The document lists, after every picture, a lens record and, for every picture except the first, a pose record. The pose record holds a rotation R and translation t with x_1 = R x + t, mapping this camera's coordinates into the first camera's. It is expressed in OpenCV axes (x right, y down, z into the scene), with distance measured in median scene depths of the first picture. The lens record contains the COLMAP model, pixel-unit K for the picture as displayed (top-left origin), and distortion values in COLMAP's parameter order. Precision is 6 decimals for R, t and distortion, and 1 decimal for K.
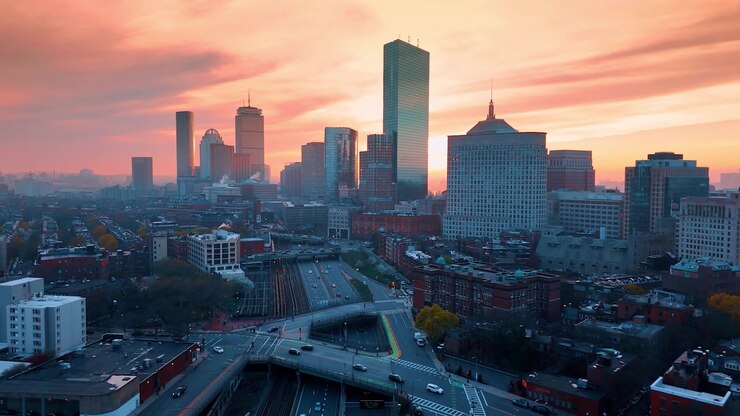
lens RADIAL K [[543.7, 0, 370.8], [0, 543.7, 208.5], [0, 0, 1]] dist [0.055416, 0.000352]
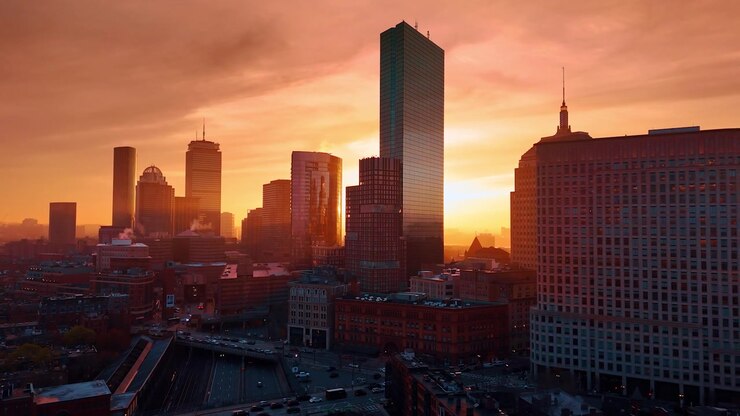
lens RADIAL K [[543.7, 0, 371.4], [0, 543.7, 205.6], [0, 0, 1]] dist [0.055416, 0.000352]
pose [[0.999057, 0.002856, 0.043318, -0.023316], [0.001329, 0.995354, -0.096275, -0.030452], [-0.043392, 0.096242, 0.994412, 0.492577]]
